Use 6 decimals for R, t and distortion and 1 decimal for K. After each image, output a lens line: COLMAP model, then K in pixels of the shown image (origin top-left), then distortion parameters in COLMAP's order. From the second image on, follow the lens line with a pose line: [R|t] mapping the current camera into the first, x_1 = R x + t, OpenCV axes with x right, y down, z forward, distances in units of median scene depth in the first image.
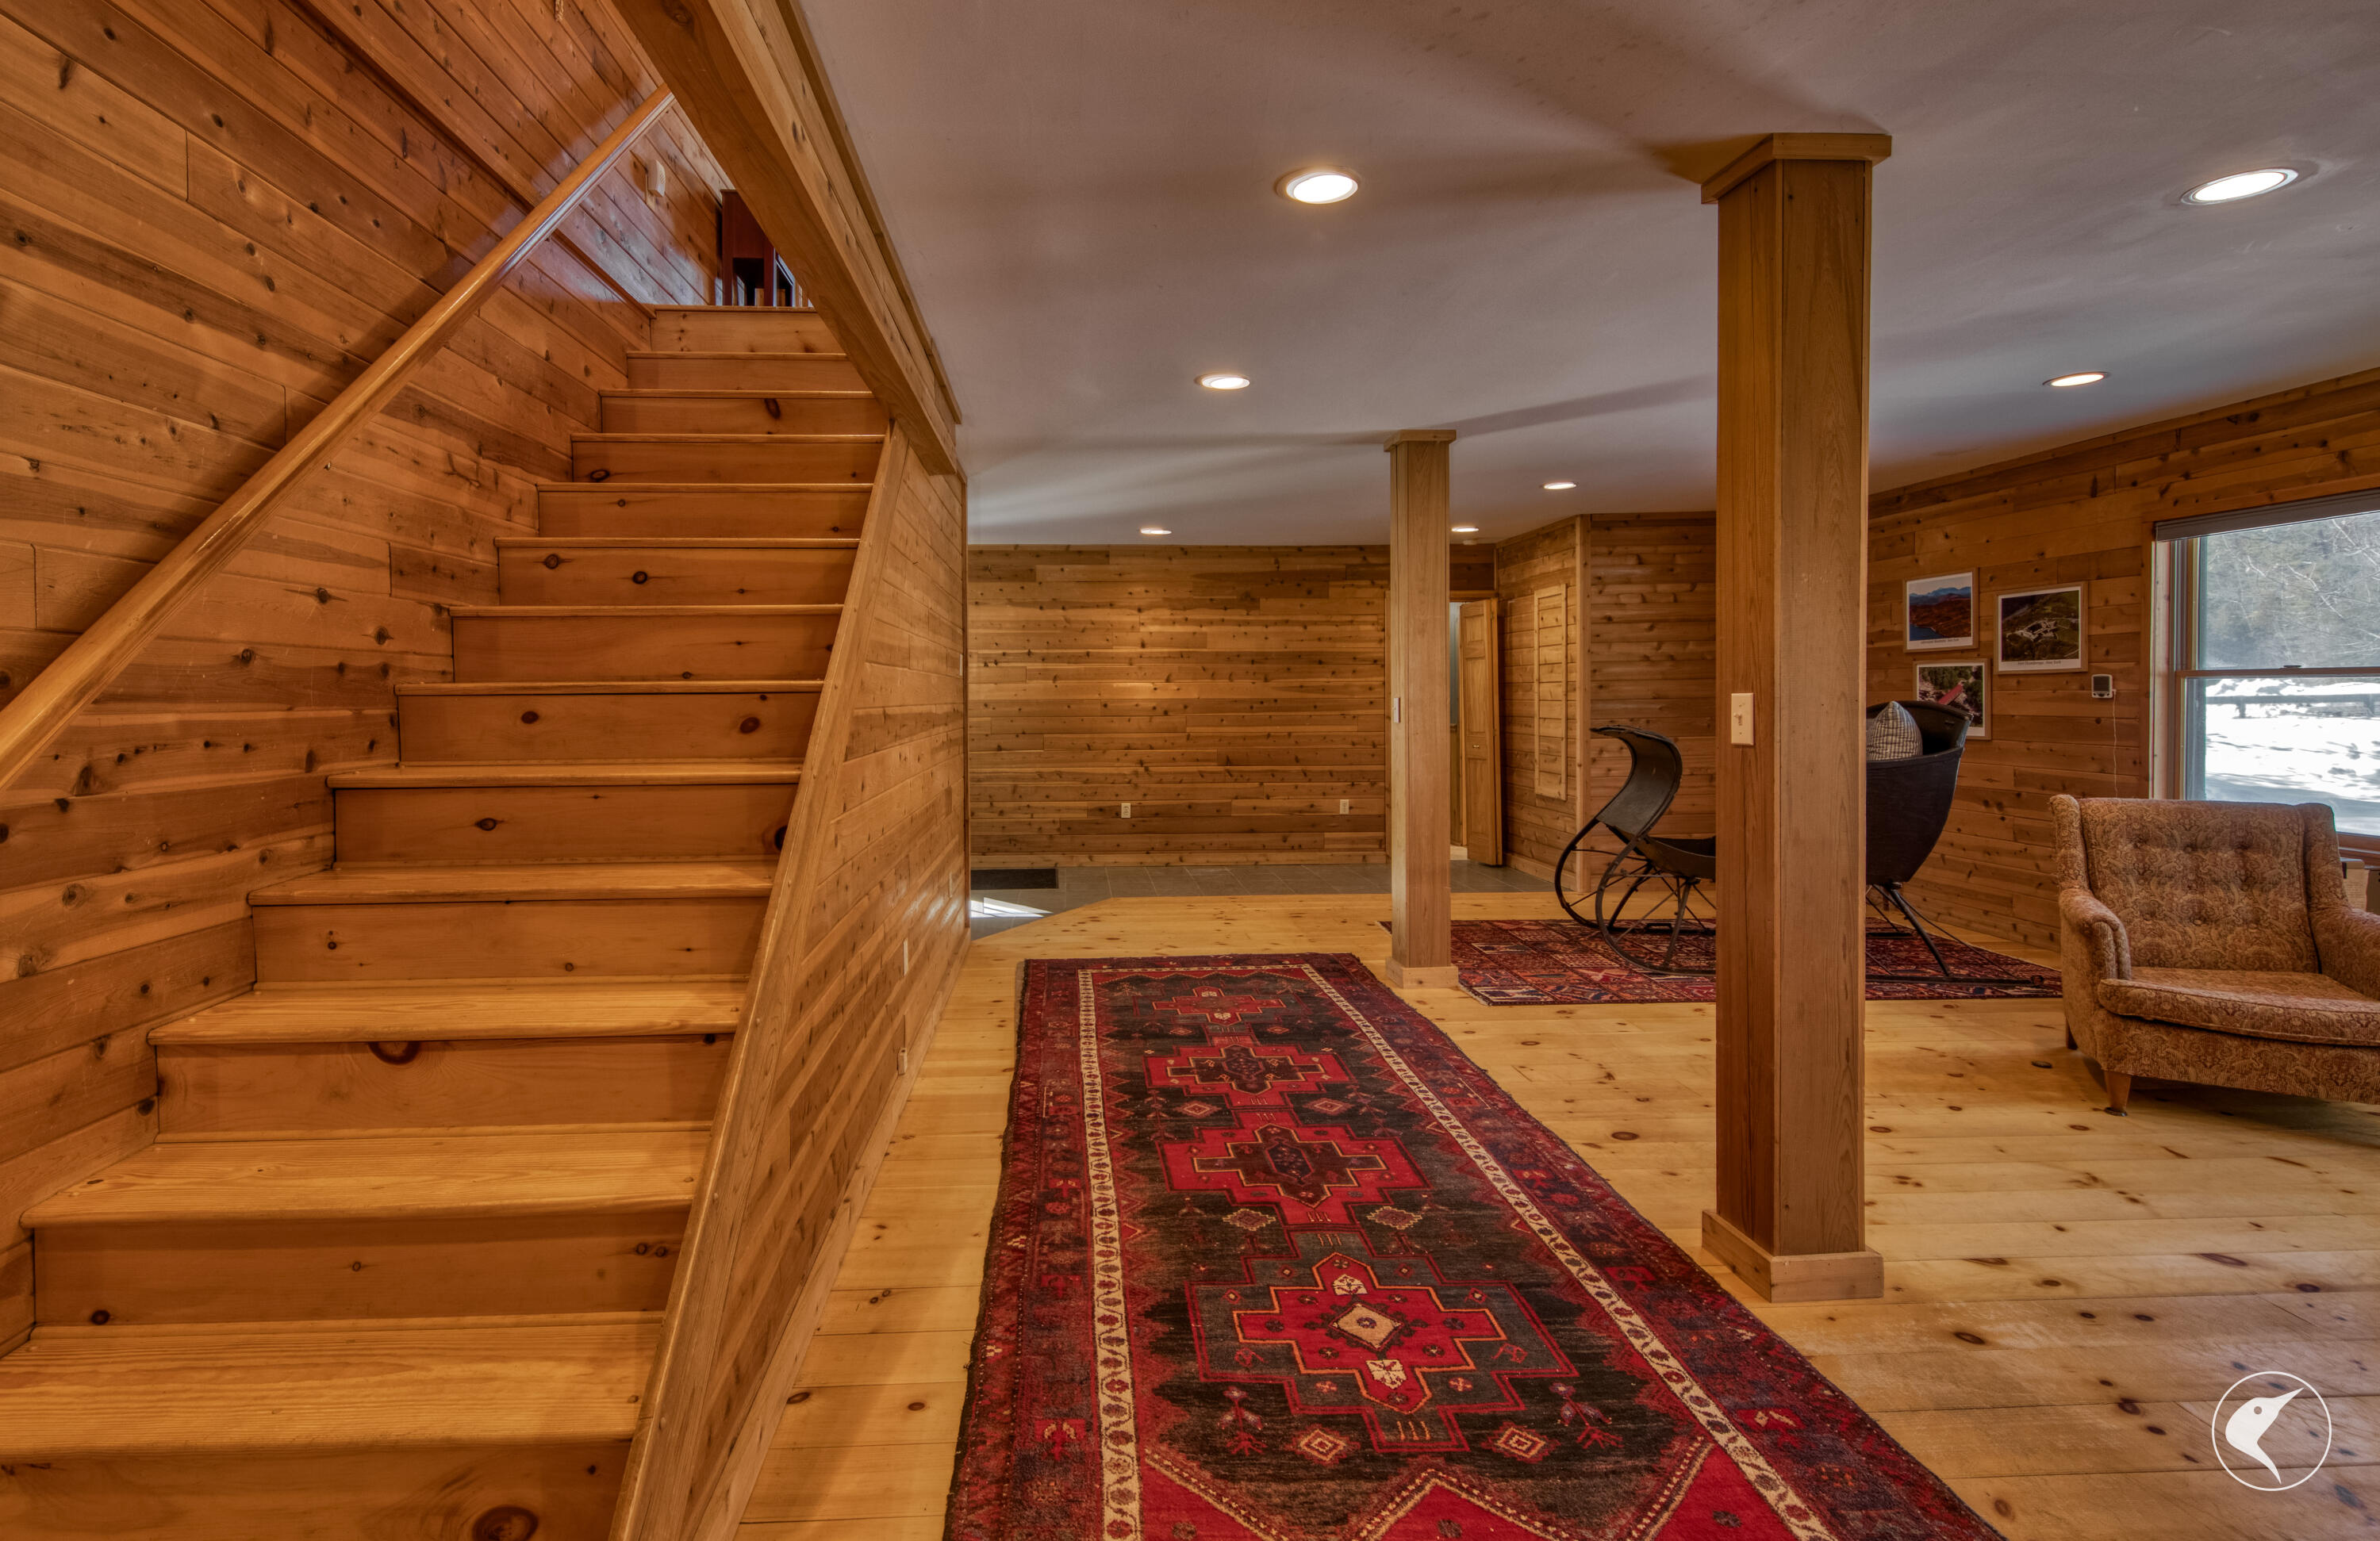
lens RADIAL K [[1198.0, 0, 1136.0], [0, 1198.0, 711.9], [0, 0, 1]] dist [0.012226, -0.006993]
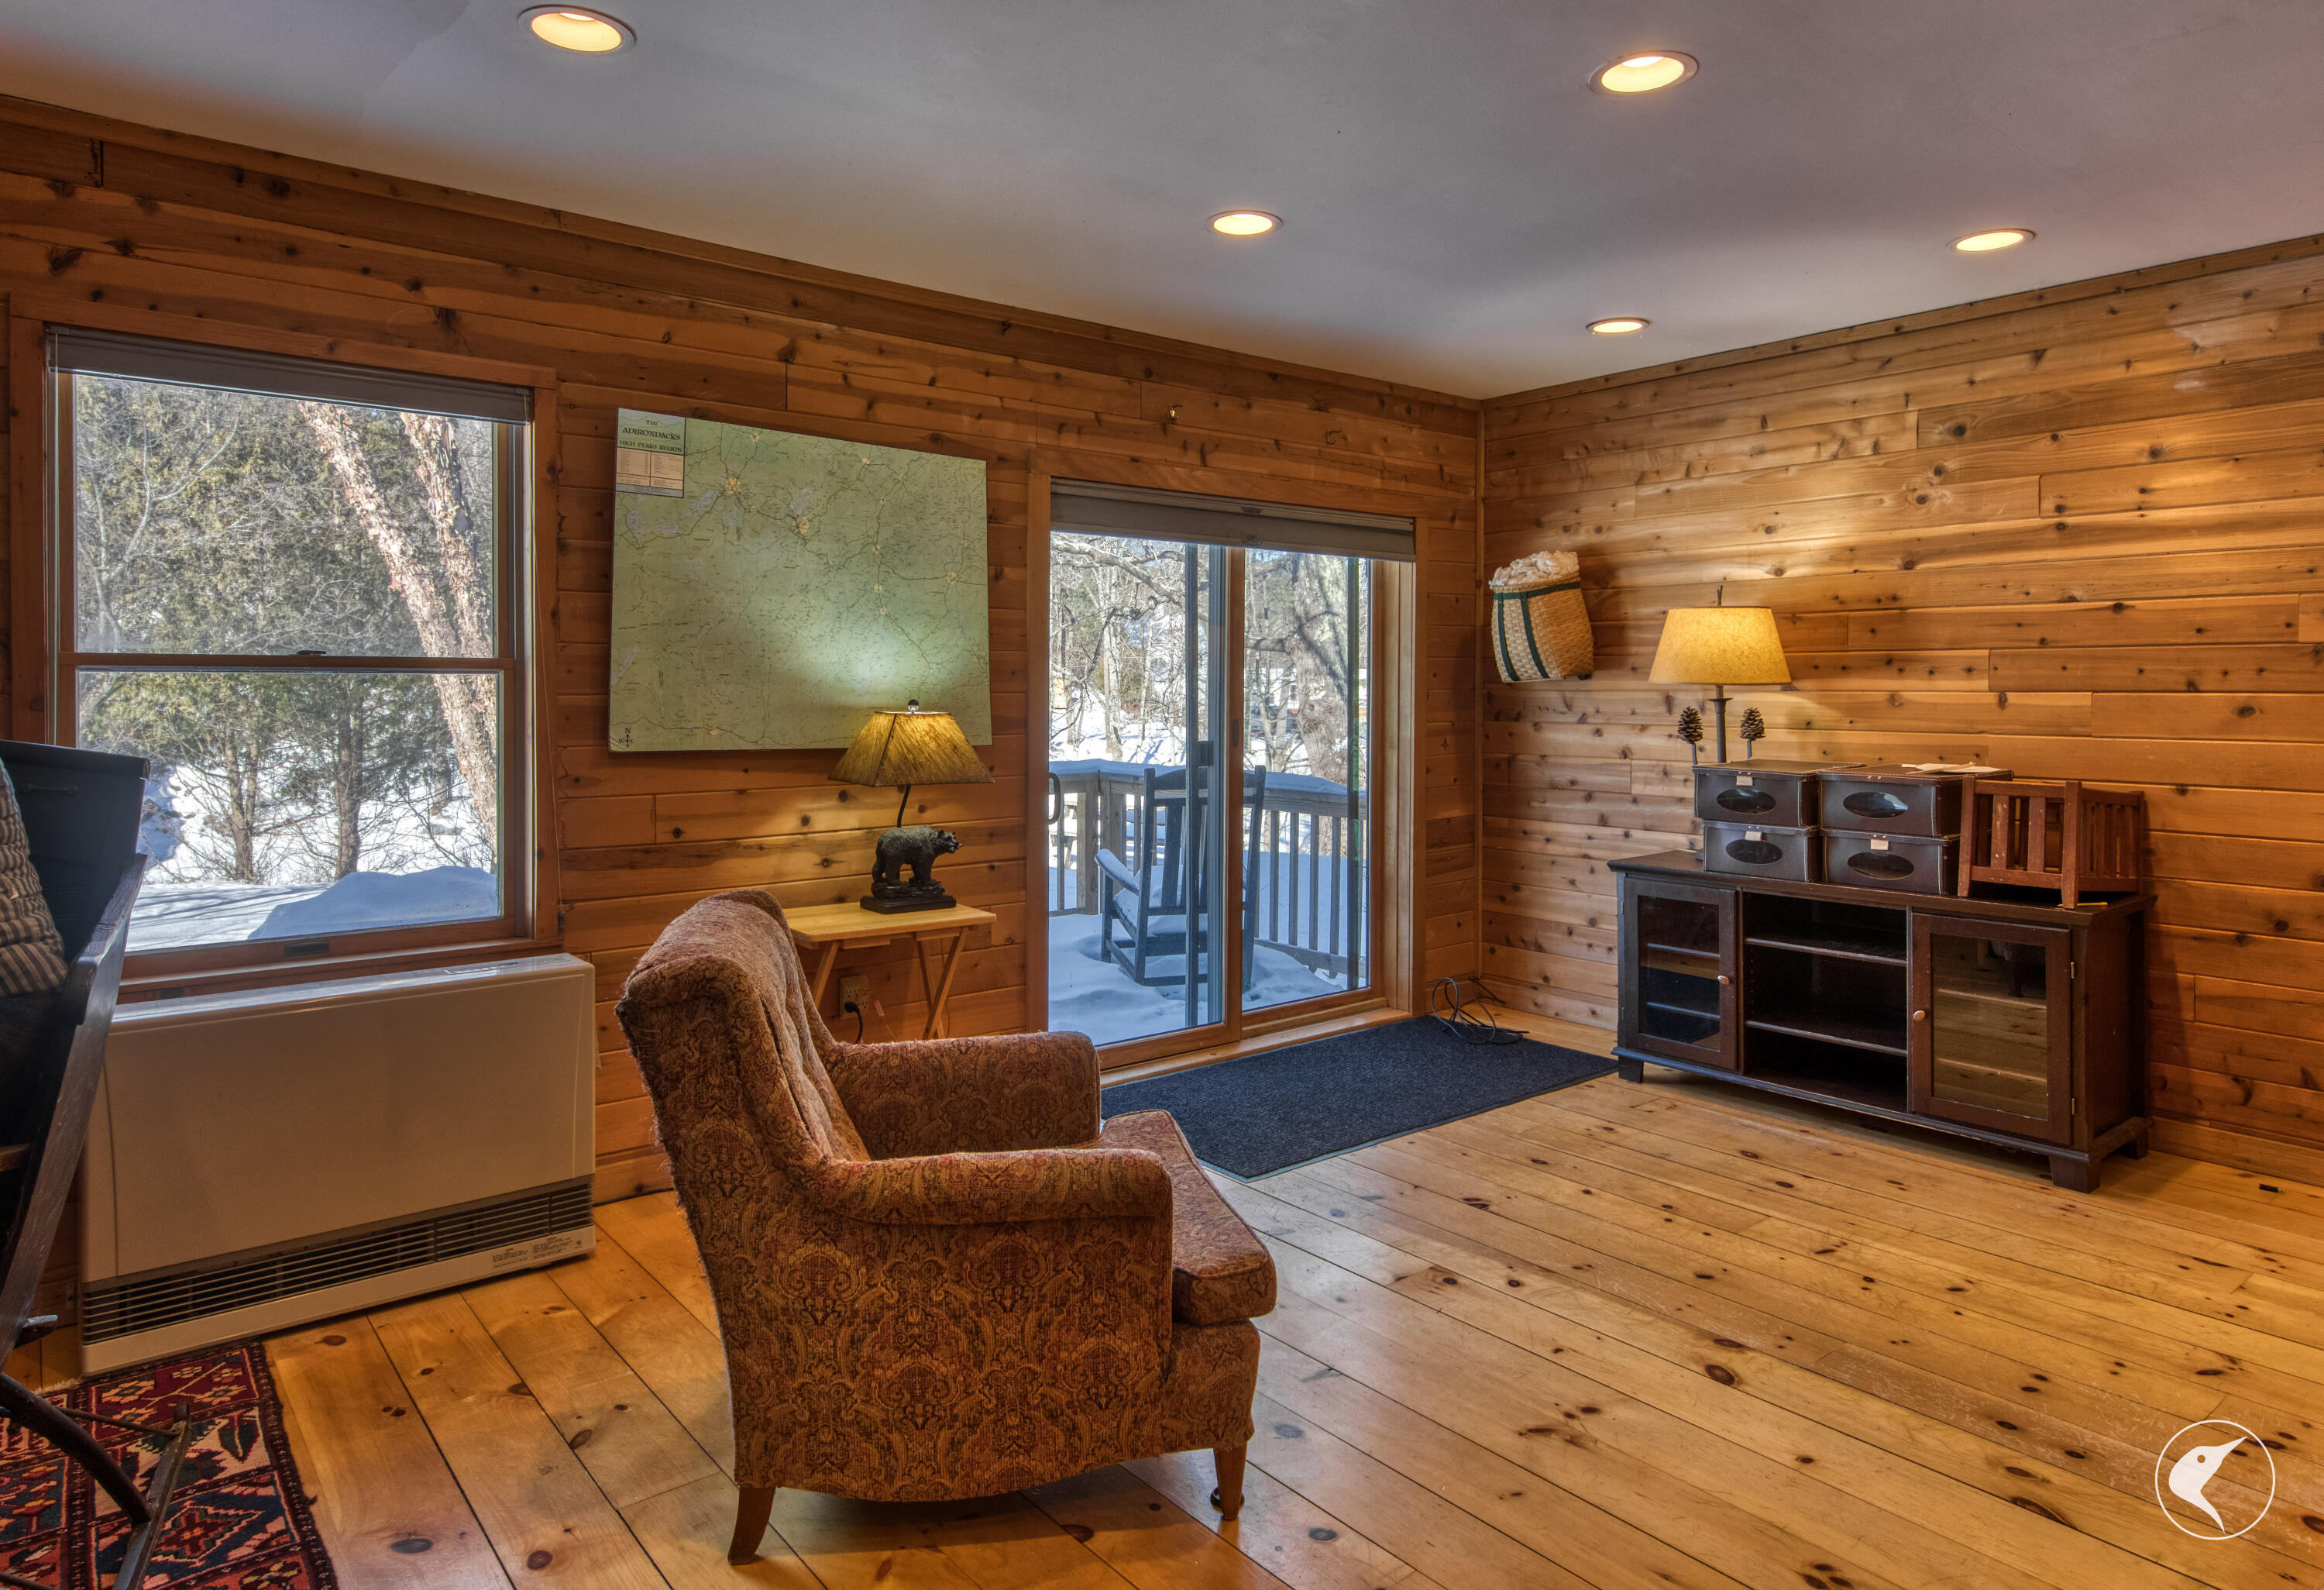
lens RADIAL K [[1250.3, 0, 1456.8], [0, 1250.3, 691.5], [0, 0, 1]] dist [0.008194, 0.001385]
pose [[-0.572967, 0.002994, 0.819573, 0.212928], [0.016431, 0.999834, 0.007835, -0.019845], [-0.819414, 0.017955, -0.572922, 1.176042]]
